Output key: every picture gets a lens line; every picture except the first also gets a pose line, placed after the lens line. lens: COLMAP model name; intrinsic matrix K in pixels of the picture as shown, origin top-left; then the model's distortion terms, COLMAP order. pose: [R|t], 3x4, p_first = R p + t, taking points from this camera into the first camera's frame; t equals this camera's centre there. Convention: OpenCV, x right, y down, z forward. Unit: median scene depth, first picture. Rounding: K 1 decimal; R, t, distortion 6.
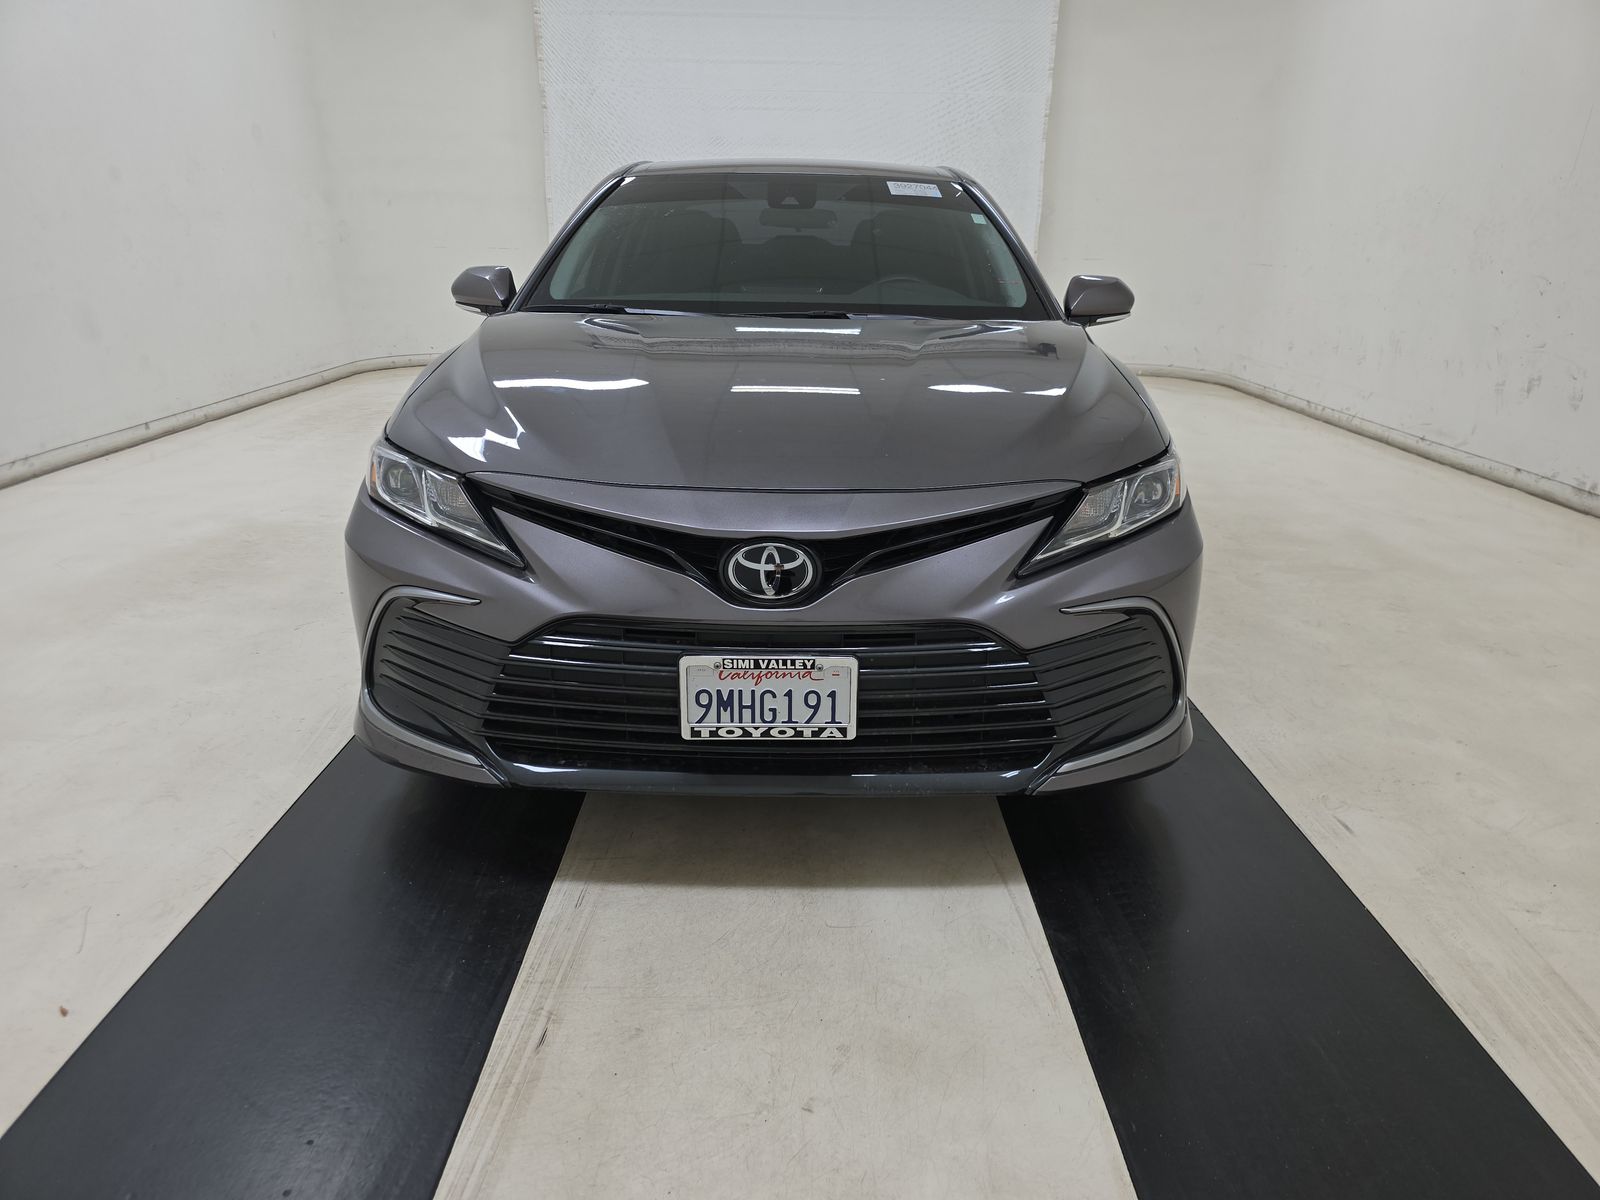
lens RADIAL K [[1085.9, 0, 805.3], [0, 1085.9, 595.0], [0, 0, 1]] dist [0.049052, -0.051101]
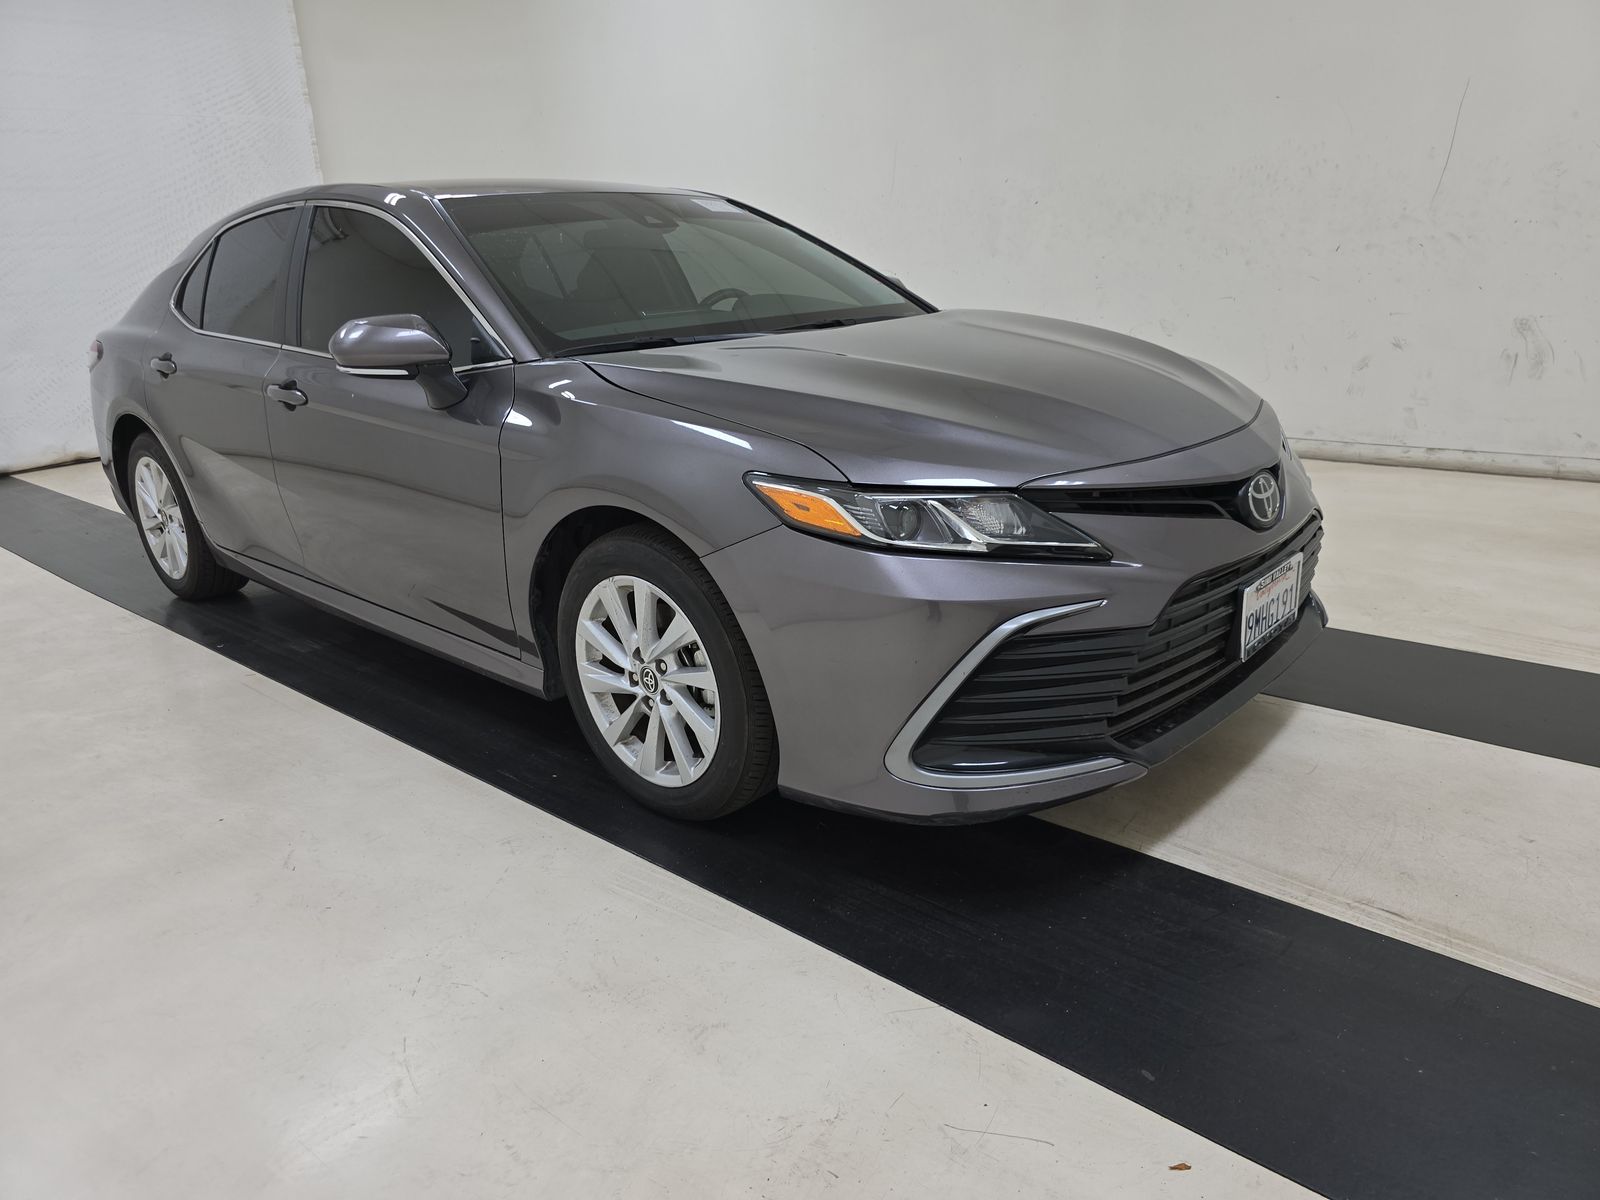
lens RADIAL K [[1085.9, 0, 801.9], [0, 1085.9, 604.6], [0, 0, 1]] dist [0.049052, -0.051101]
pose [[0.663819, -0.276301, 0.694984, -1.343044], [0.292076, 0.951237, 0.099198, -0.194989], [-0.688502, 0.137138, 0.712150, 0.553543]]
